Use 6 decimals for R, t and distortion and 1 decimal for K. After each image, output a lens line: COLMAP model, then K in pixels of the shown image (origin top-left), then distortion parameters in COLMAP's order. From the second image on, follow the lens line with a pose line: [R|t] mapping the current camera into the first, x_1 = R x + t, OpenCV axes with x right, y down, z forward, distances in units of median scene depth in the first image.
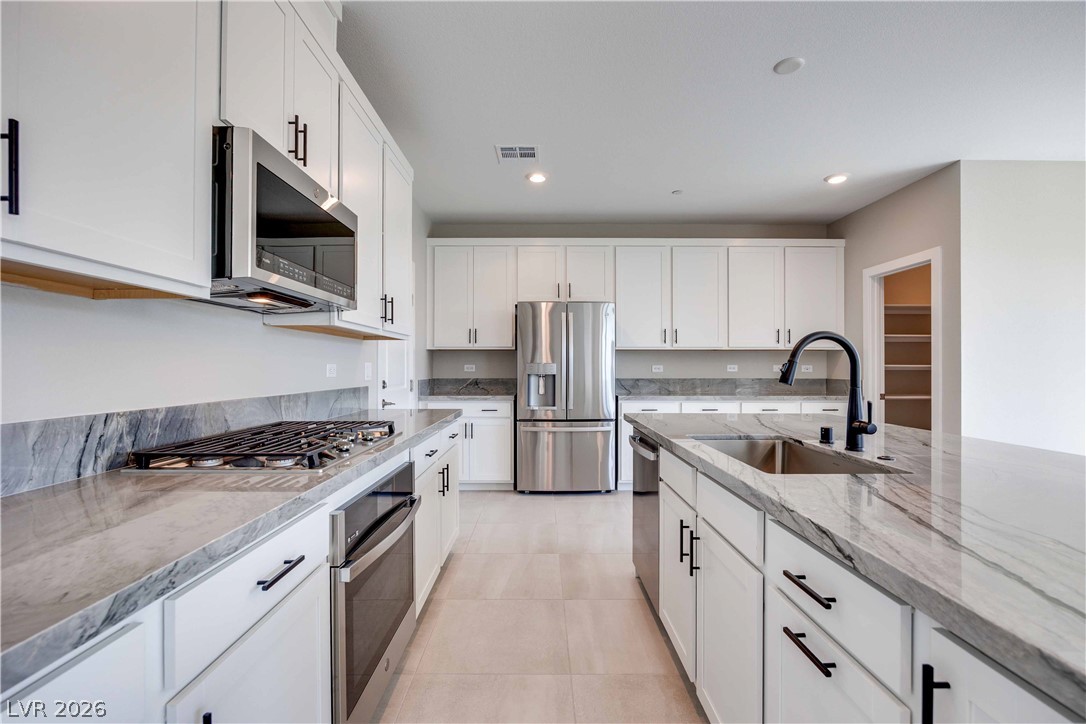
lens RADIAL K [[484.7, 0, 543.0], [0, 484.7, 362.0], [0, 0, 1]] dist [-0.002271, -0.000250]
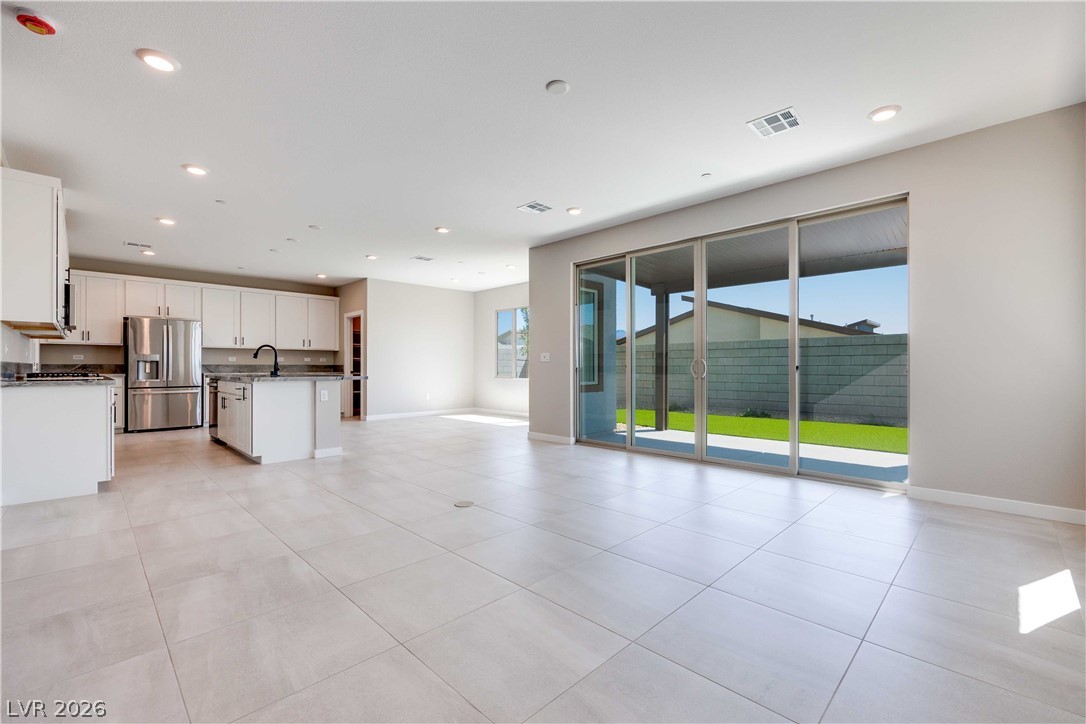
lens RADIAL K [[464.1, 0, 550.0], [0, 464.1, 366.2], [0, 0, 1]] dist [0.002987, 0.000308]
pose [[0.707984, 0.000064, 0.706228, -0.155841], [-0.005747, 0.999967, 0.005672, 0.027286], [-0.706205, -0.008074, 0.707961, -1.150065]]
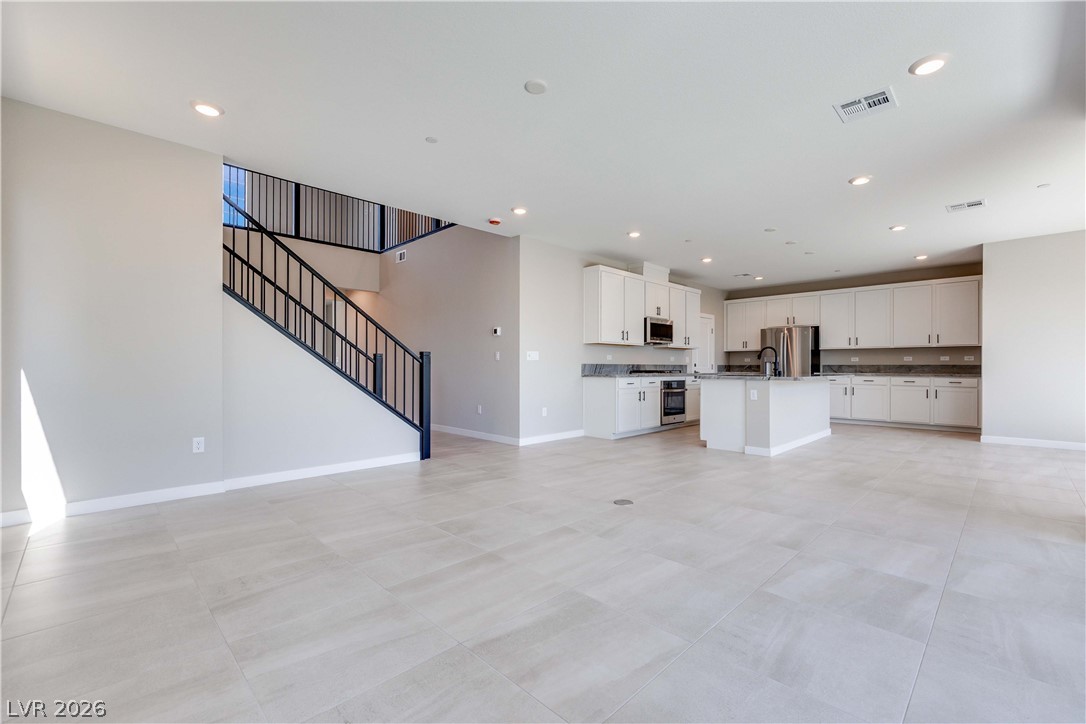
lens RADIAL K [[464.1, 0, 550.0], [0, 464.1, 366.2], [0, 0, 1]] dist [0.002987, 0.000308]
pose [[0.706750, -0.000397, -0.707463, 0.752387], [0.005425, 0.999973, 0.004859, 0.028321], [0.707442, -0.007272, 0.706733, -1.143278]]
